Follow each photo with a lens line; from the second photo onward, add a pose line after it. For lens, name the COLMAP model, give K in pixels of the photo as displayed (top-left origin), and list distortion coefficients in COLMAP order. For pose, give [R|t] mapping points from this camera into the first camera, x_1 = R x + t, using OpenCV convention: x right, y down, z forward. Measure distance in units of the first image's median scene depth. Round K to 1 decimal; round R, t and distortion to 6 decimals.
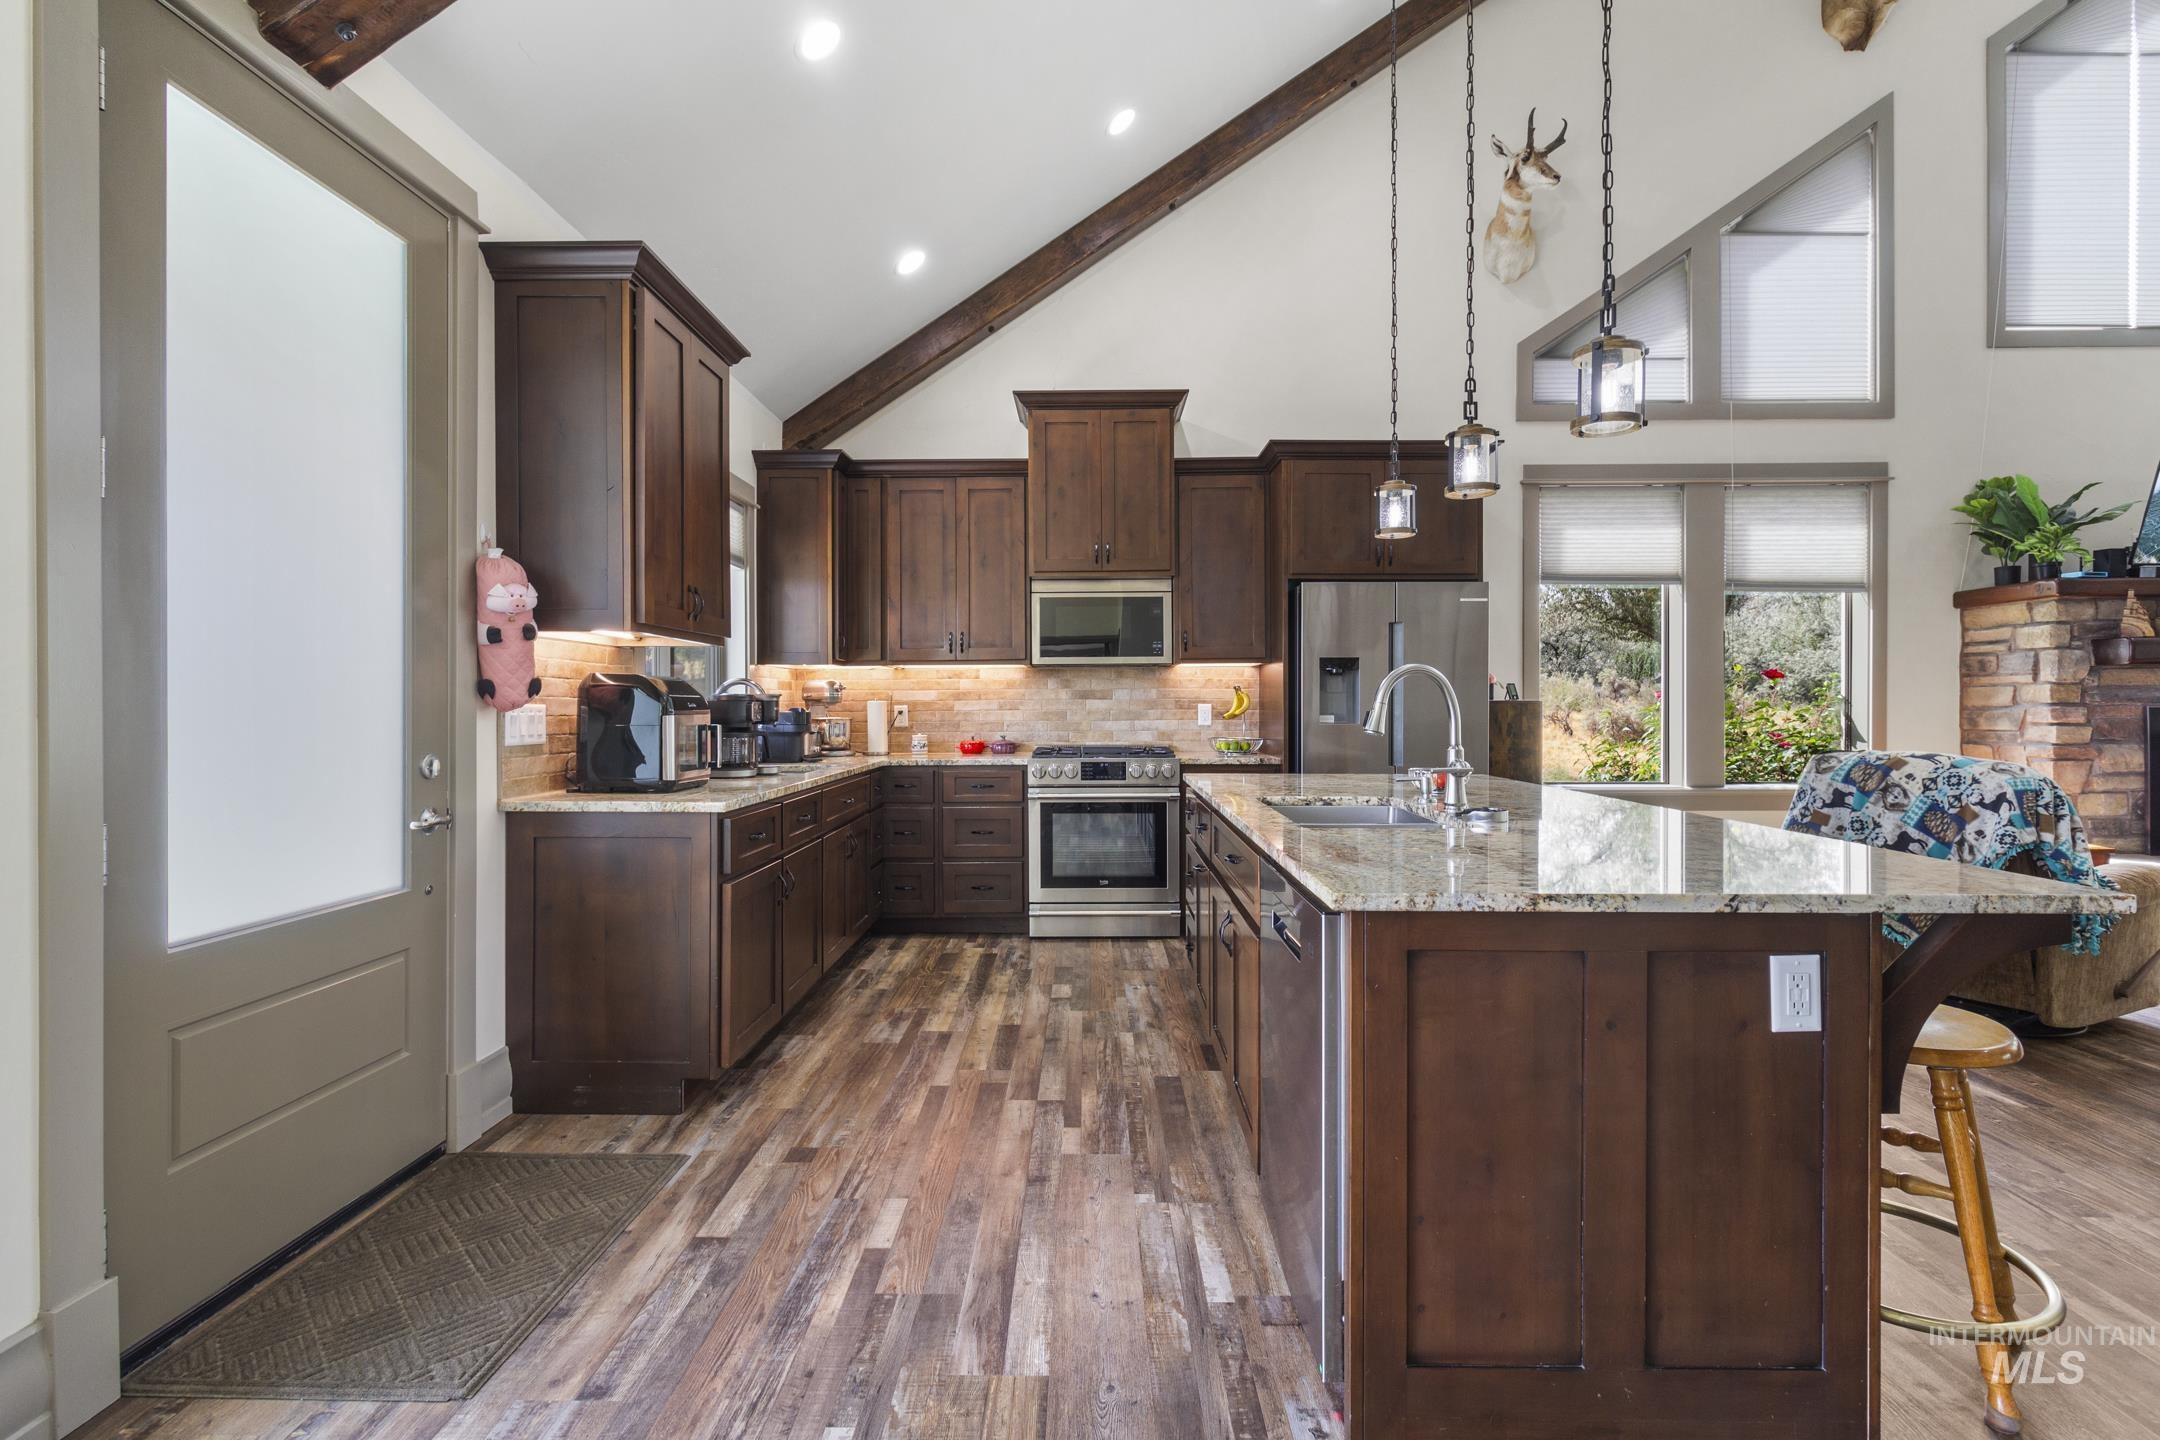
lens RADIAL K [[992.8, 0, 1085.7], [0, 992.8, 711.2], [0, 0, 1]] dist [0.002620, 0.000384]
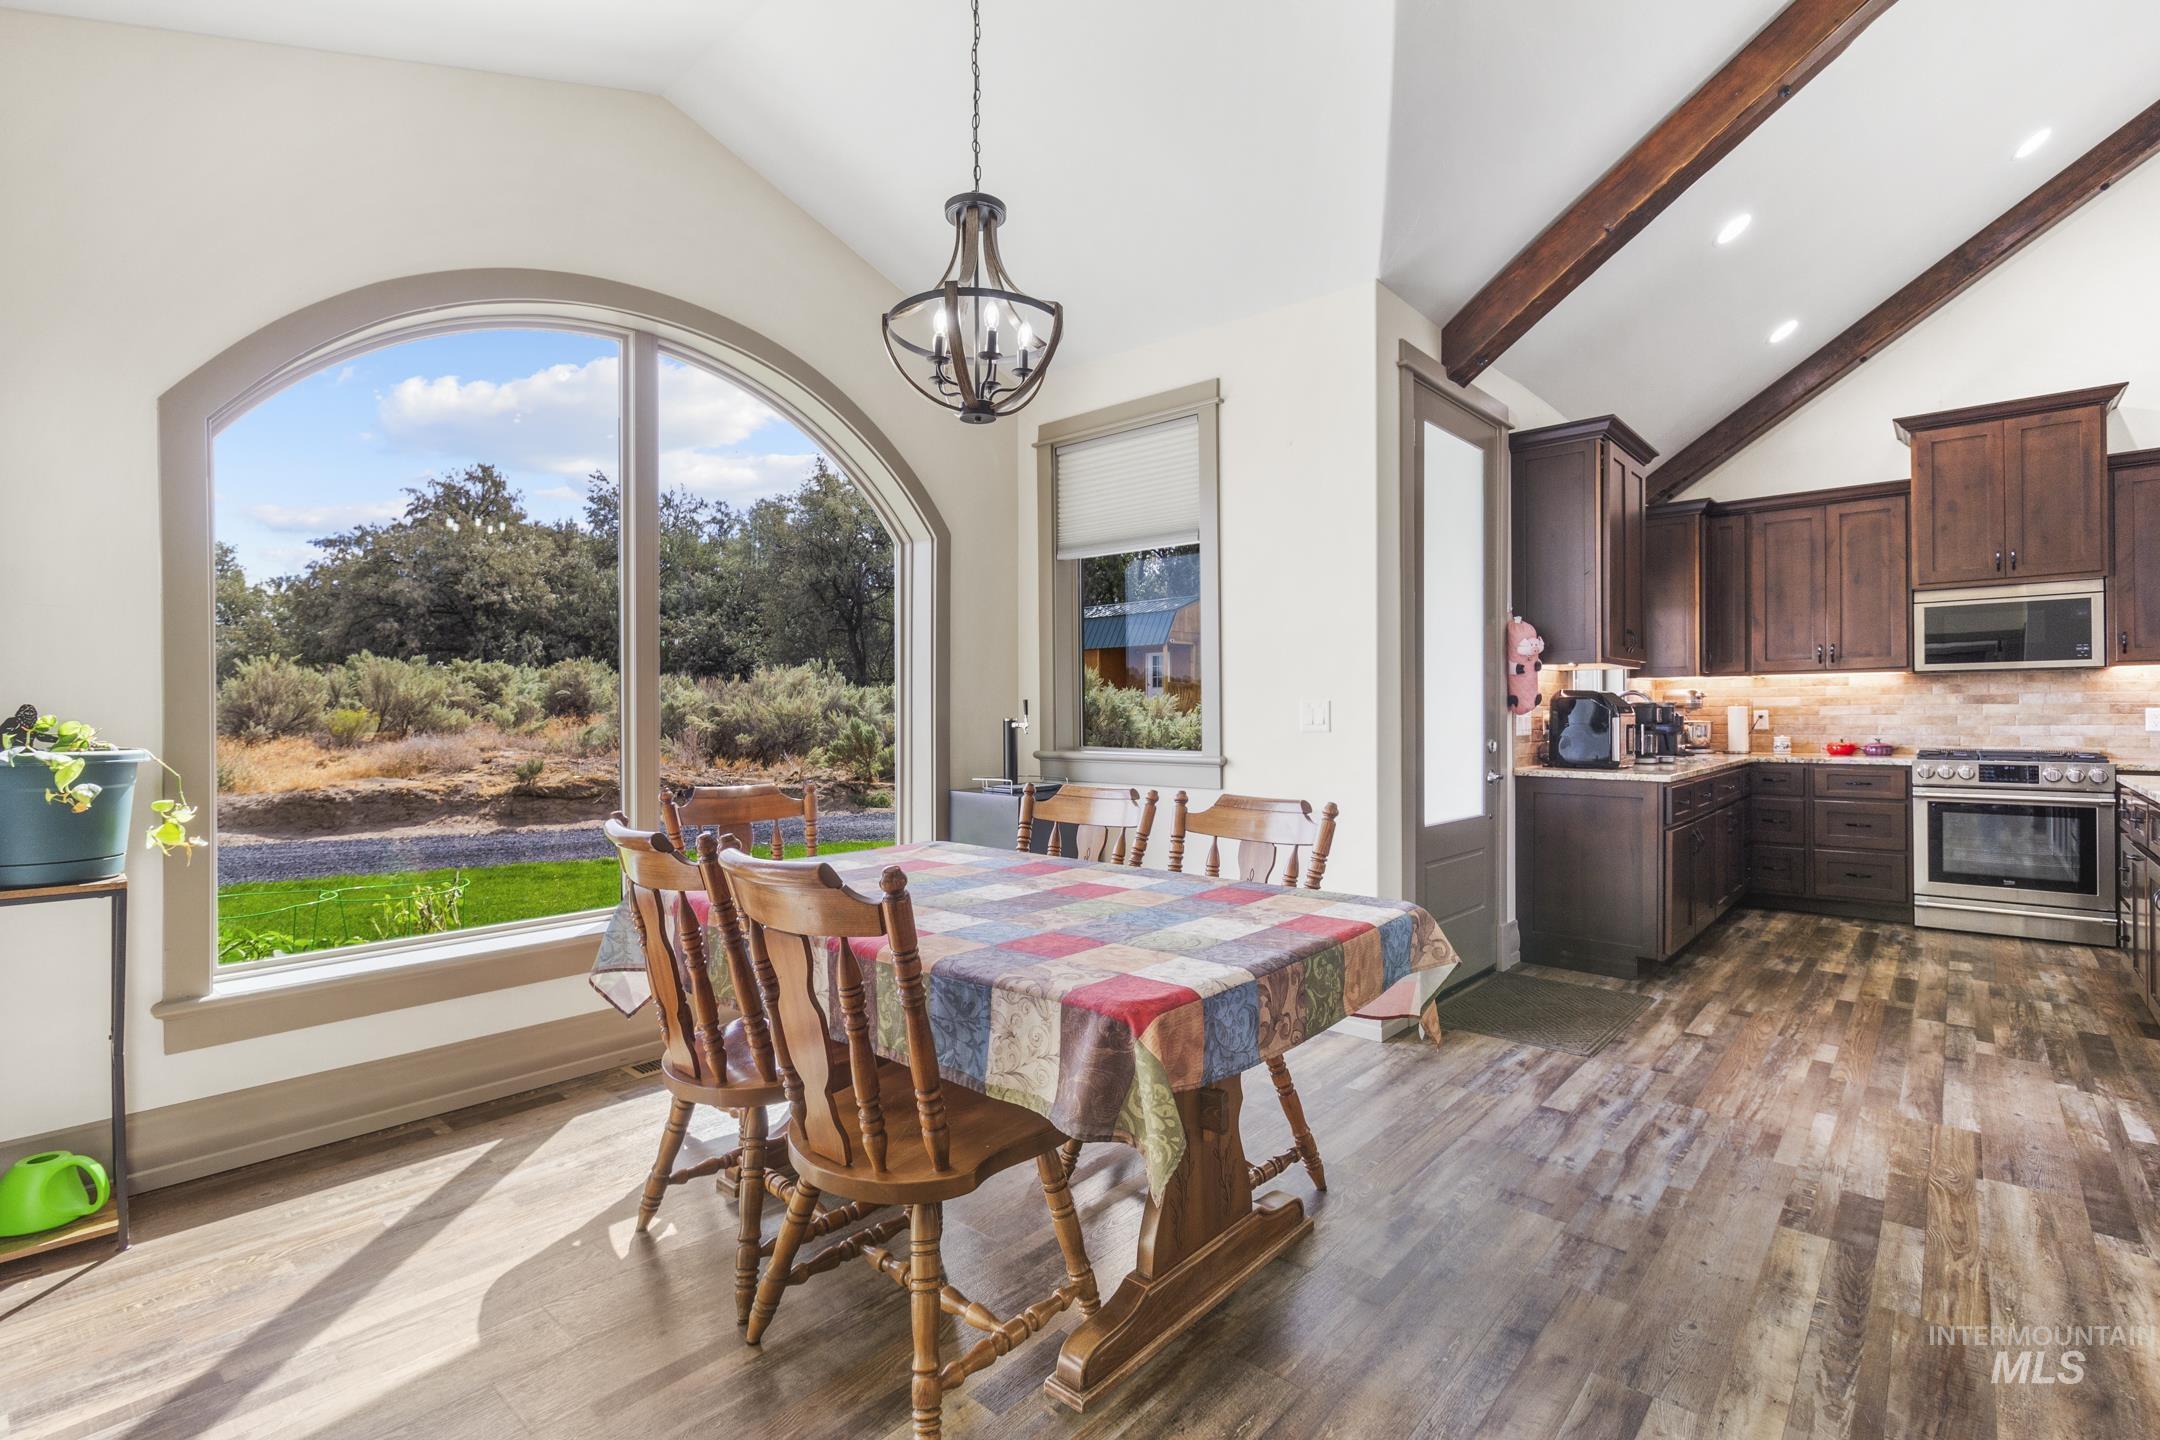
lens RADIAL K [[997.8, 0, 1085.7], [0, 997.8, 710.8], [0, 0, 1]] dist [0.003822, -0.000127]
pose [[0.754981, -0.001855, -0.655744, -0.022833], [-0.002174, 0.999983, -0.005332, 0.002425], [0.655743, 0.005451, 0.754964, -0.393660]]
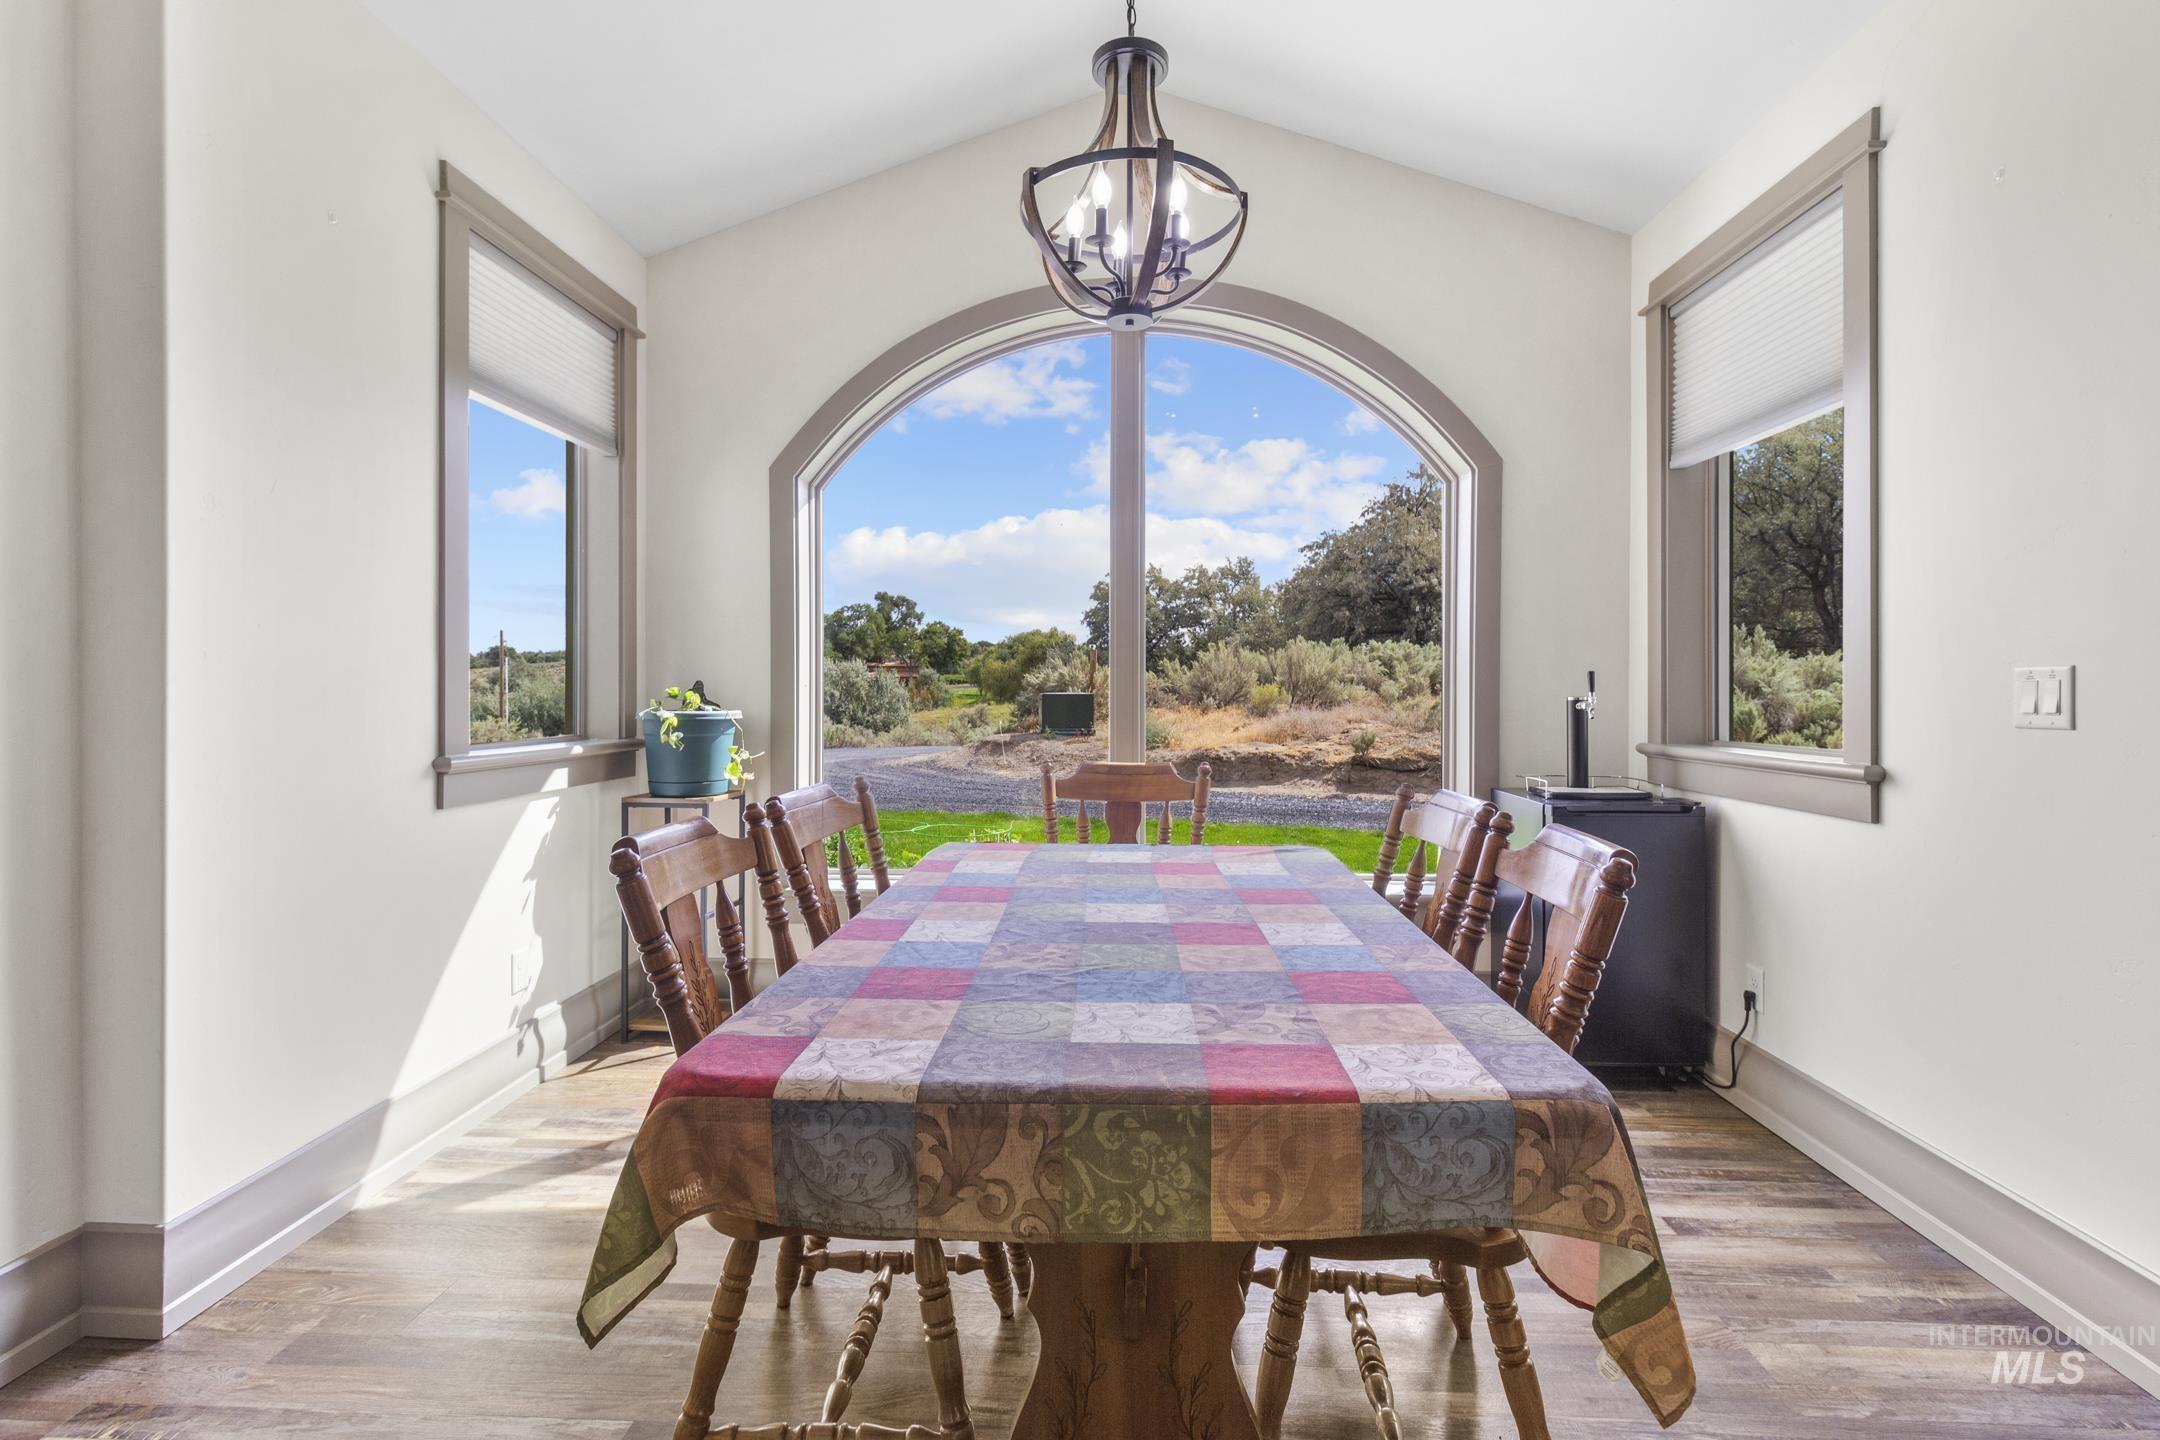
lens RADIAL K [[1003.0, 0, 1083.8], [0, 1003.0, 692.2], [0, 0, 1]] dist [0.001729, 0.000076]
pose [[-0.045313, 0.004277, -0.998964, 0.011834], [-0.008278, 0.999955, 0.004657, 0.001382], [0.998939, 0.008480, -0.045276, -0.066996]]
